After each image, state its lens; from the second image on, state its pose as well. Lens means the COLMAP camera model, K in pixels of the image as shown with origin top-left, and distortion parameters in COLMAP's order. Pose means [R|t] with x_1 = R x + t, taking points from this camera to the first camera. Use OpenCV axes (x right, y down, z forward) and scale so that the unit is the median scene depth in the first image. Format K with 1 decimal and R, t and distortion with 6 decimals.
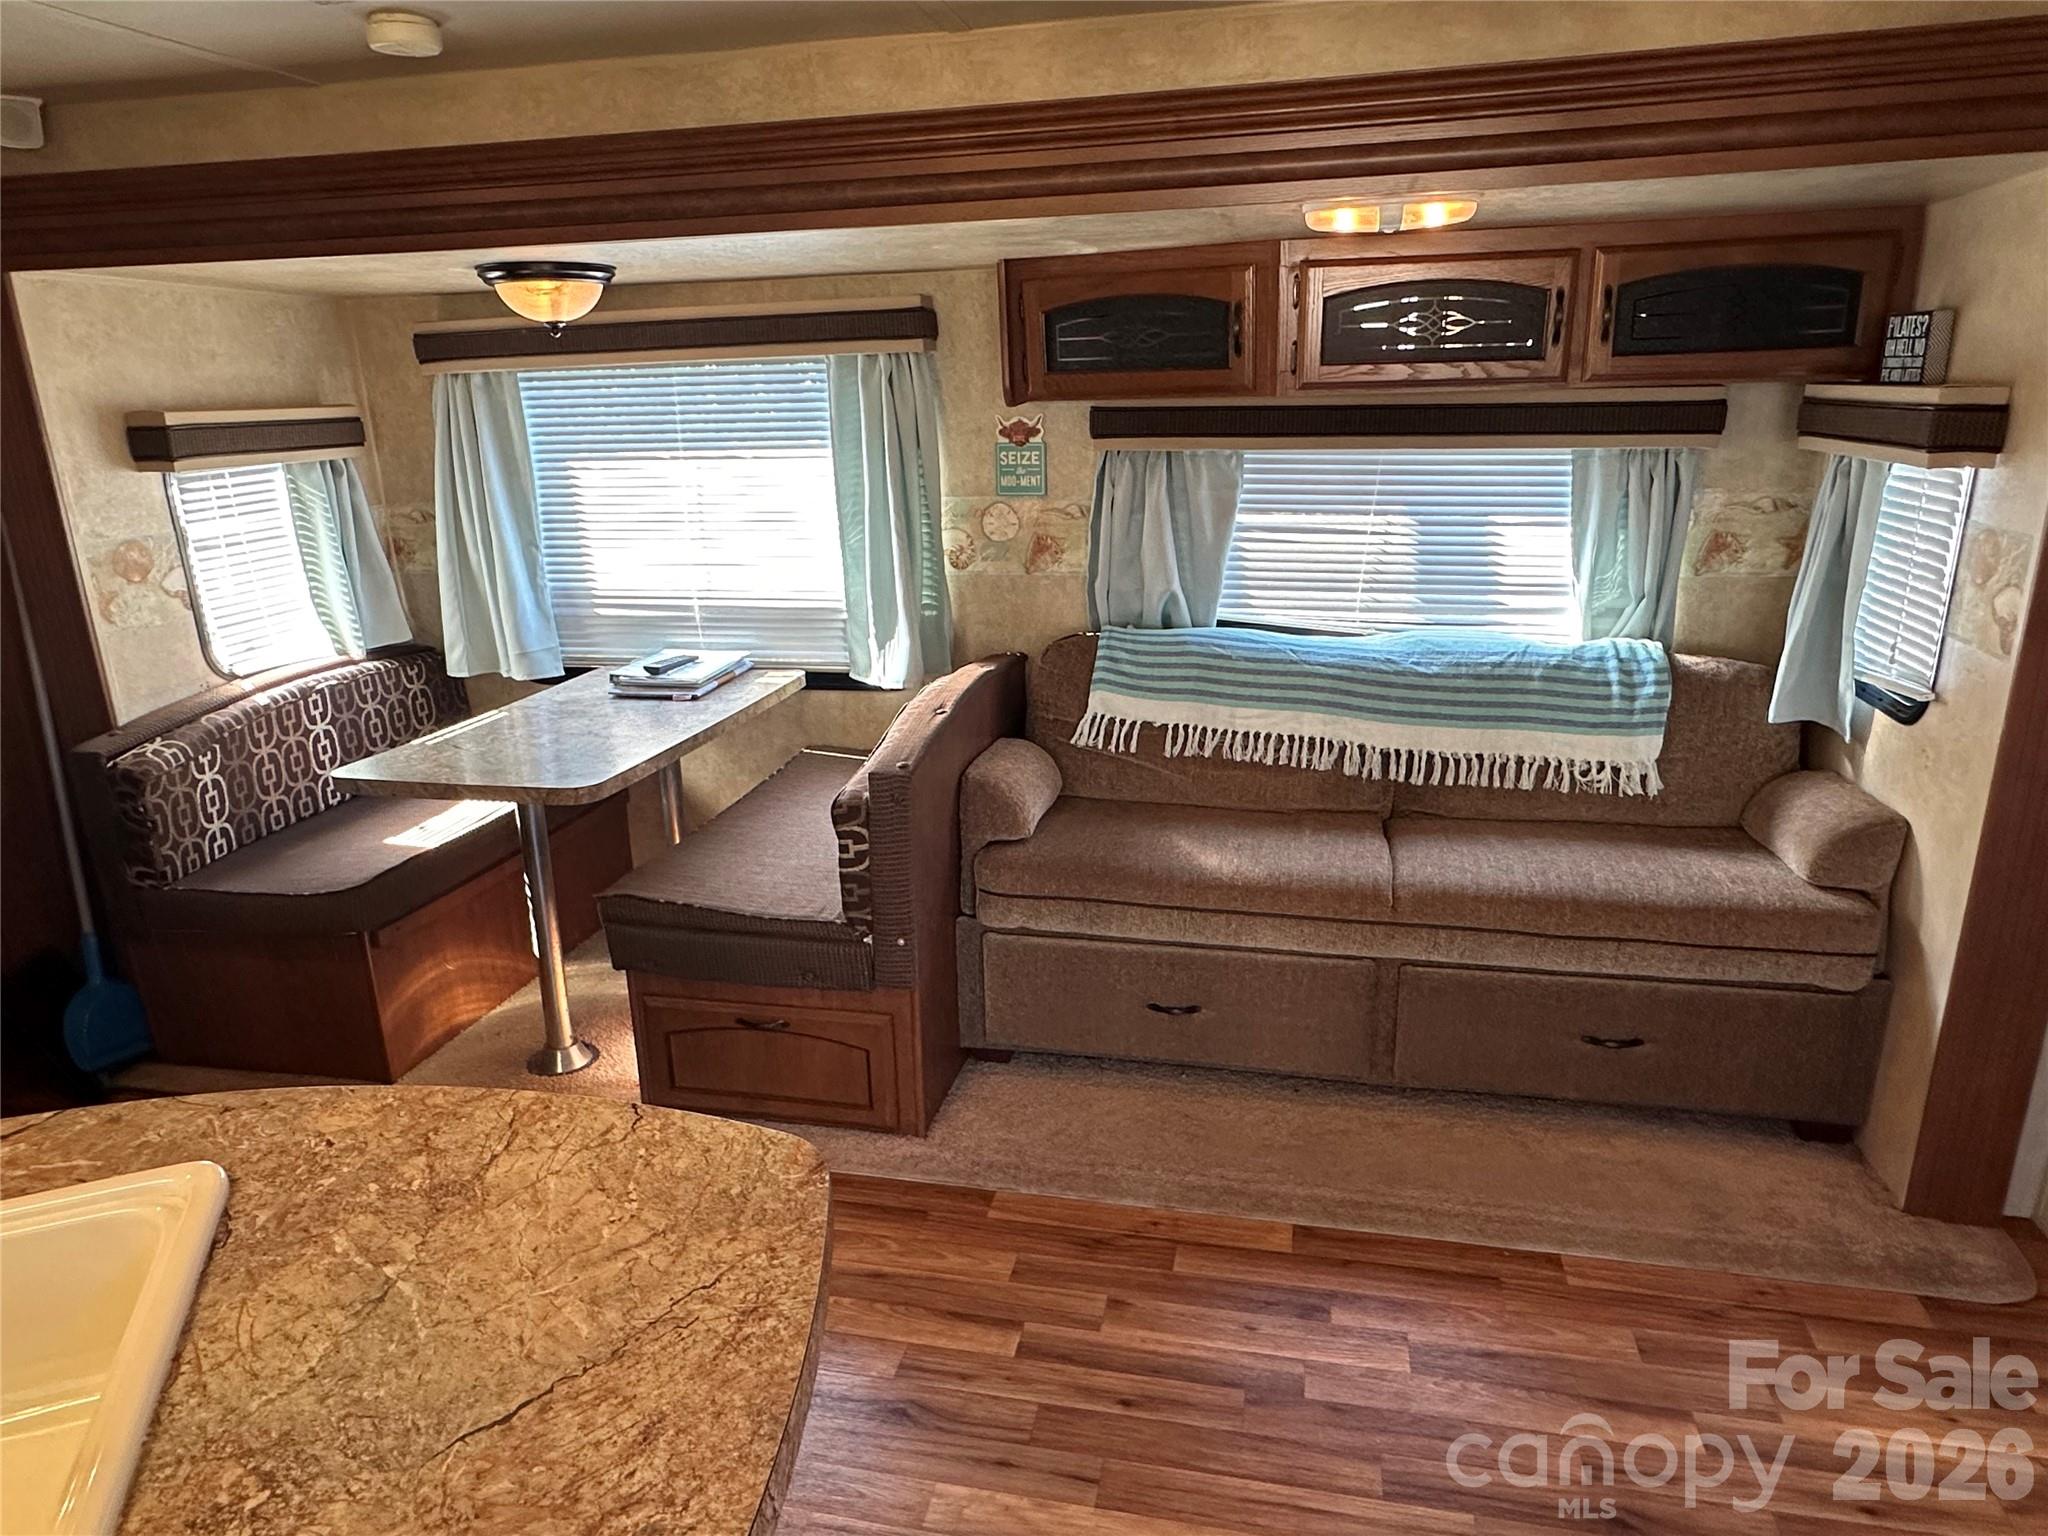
lens RADIAL K [[1279.2, 0, 1027.1], [0, 1279.2, 769.4], [0, 0, 1]] dist [-0.006844, 0.000044]
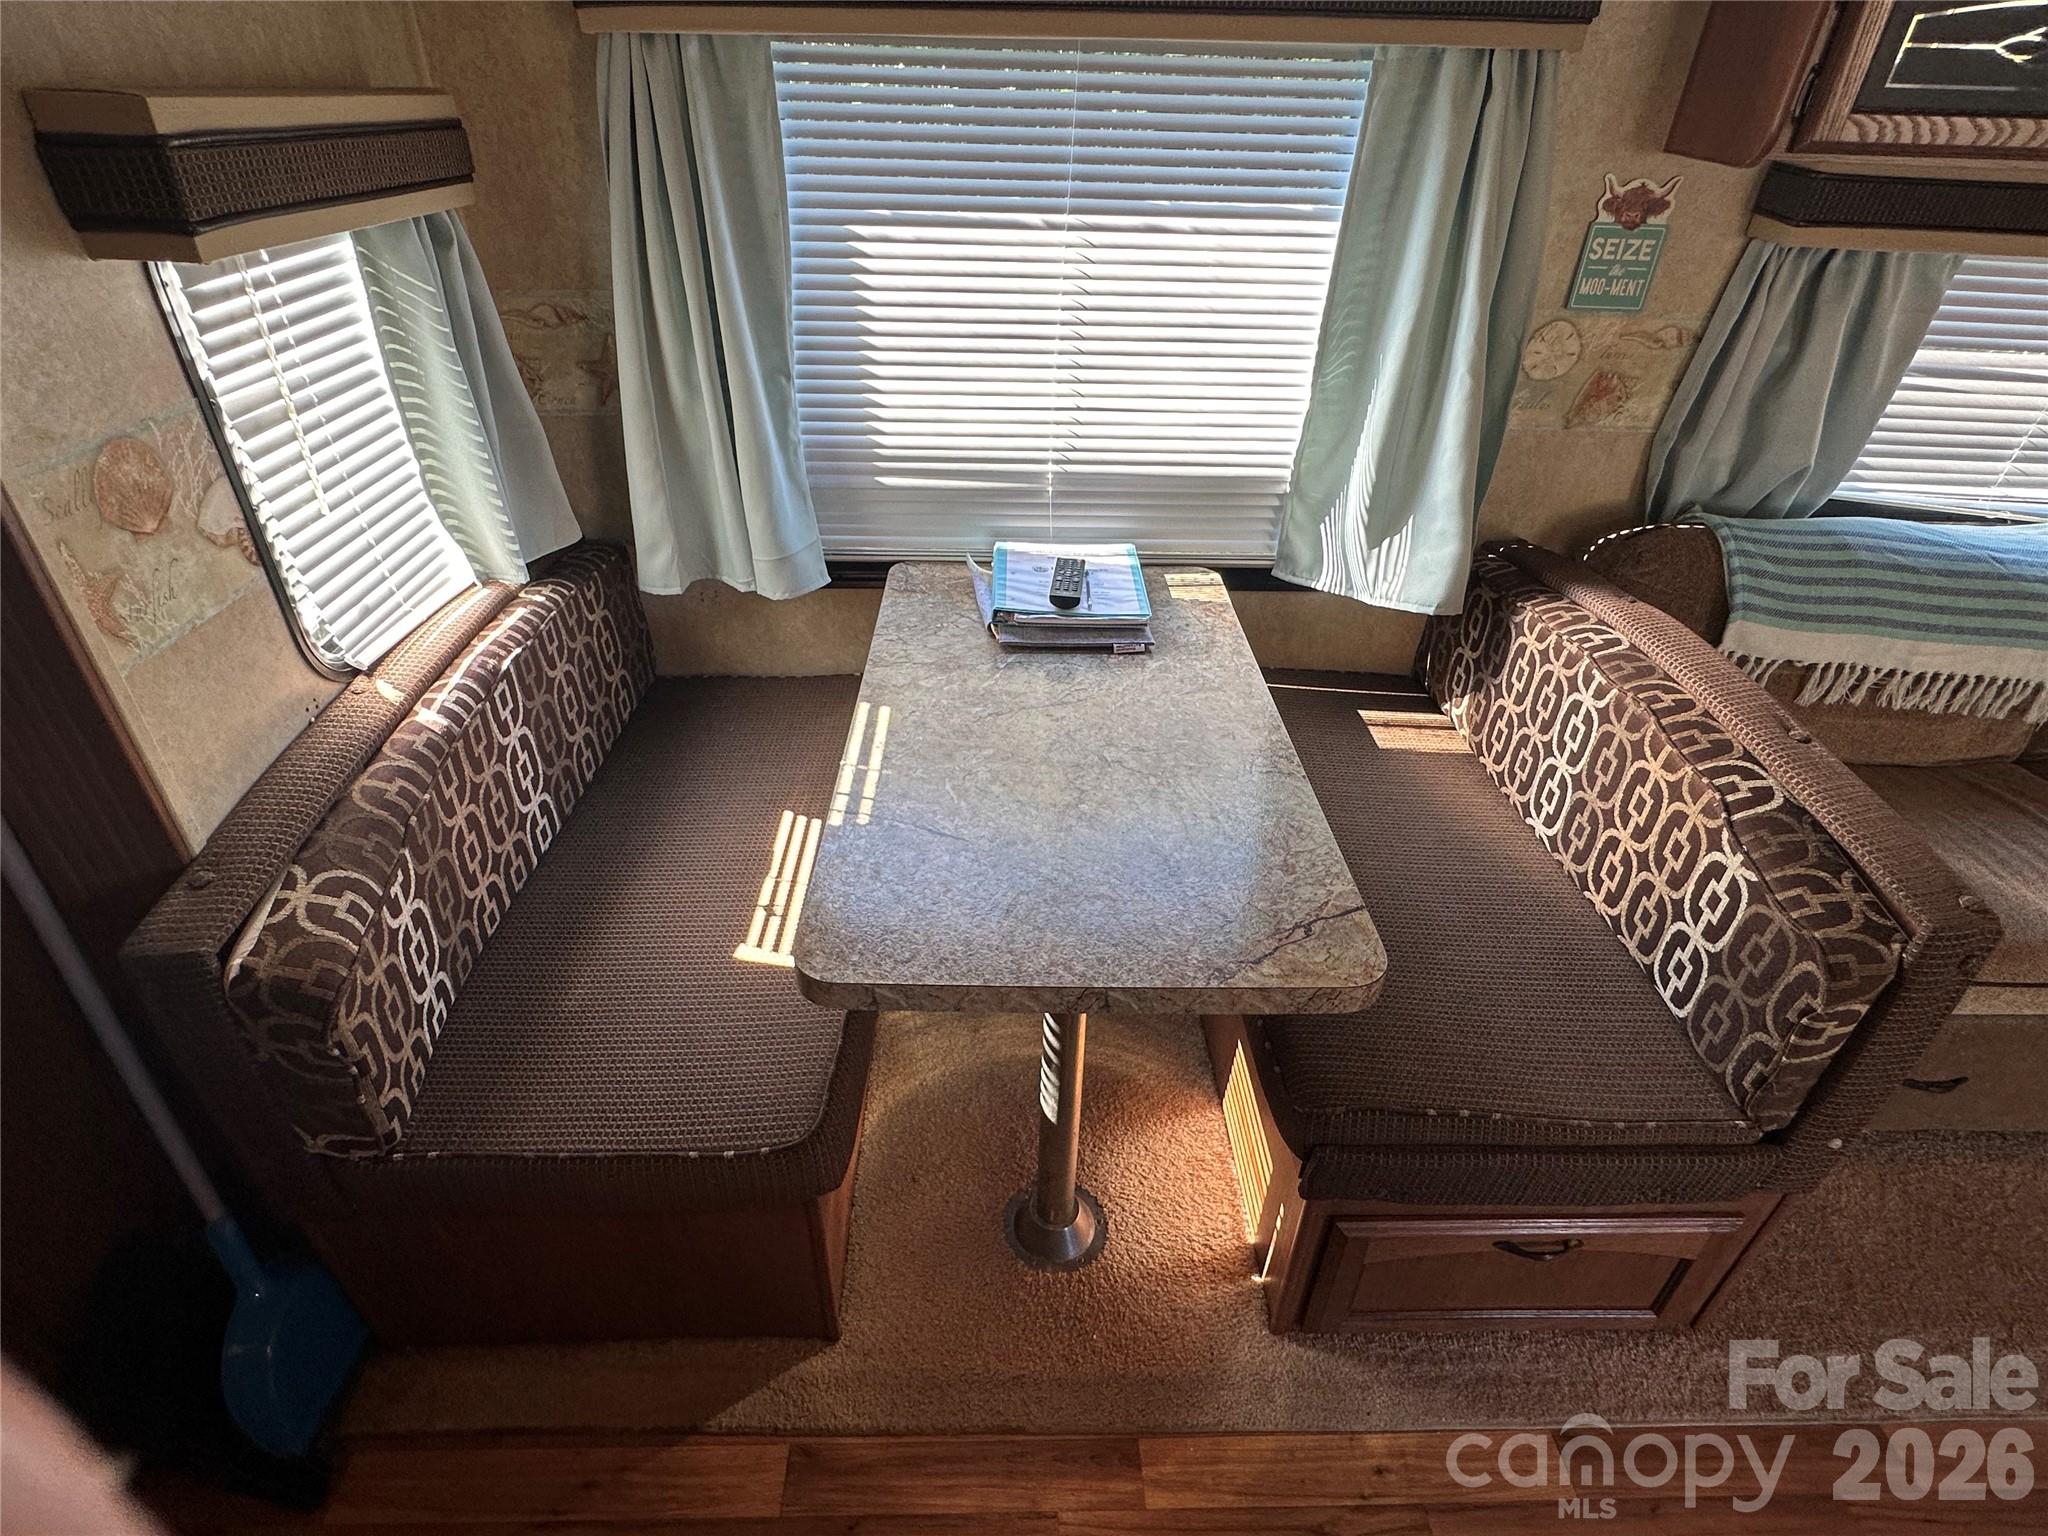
lens RADIAL K [[1040.2, 0, 1024.0], [0, 1040.2, 768.0], [0, 0, 1]] dist [-0.005148, 0.000646]
pose [[0.969865, -0.088148, 0.227136, -0.492164], [0.020685, 0.958683, 0.283724, -0.163257], [-0.242761, -0.270476, 0.931617, 0.569319]]
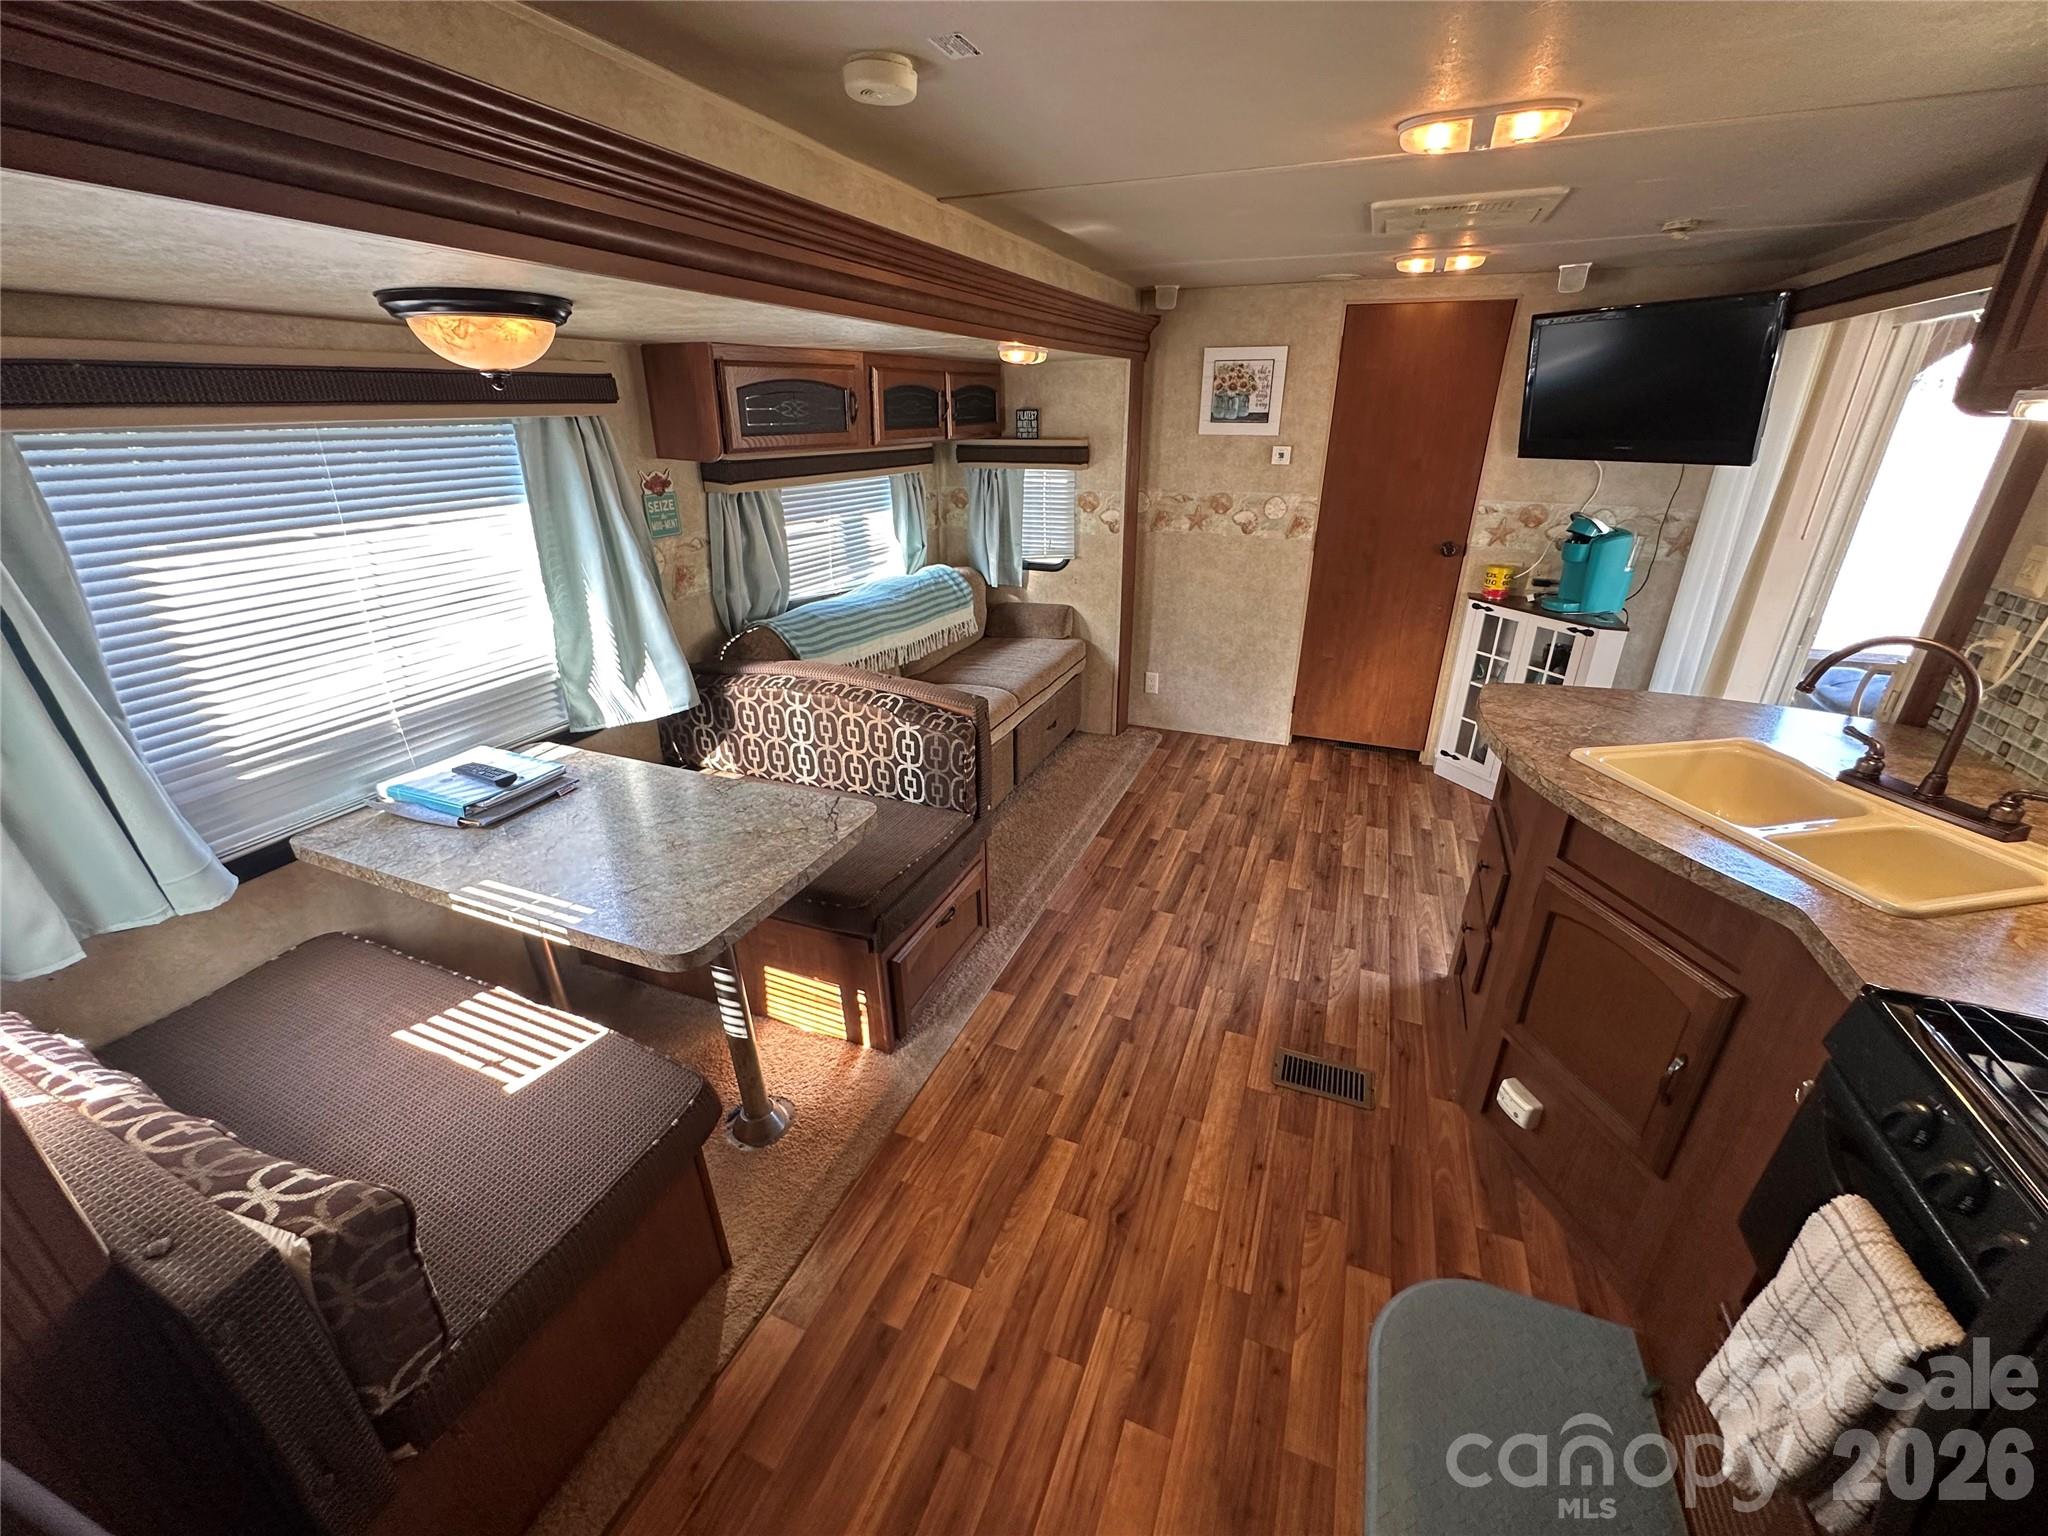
lens RADIAL K [[823.3, 0, 1027.0], [0, 823.3, 764.3], [0, 0, 1]] dist [-0.005668, 0.000562]
pose [[0.167288, -0.367649, 0.914794, -0.843050], [0.288152, 0.905588, 0.311255, -0.181630], [-0.942859, 0.211530, 0.257433, 0.577336]]
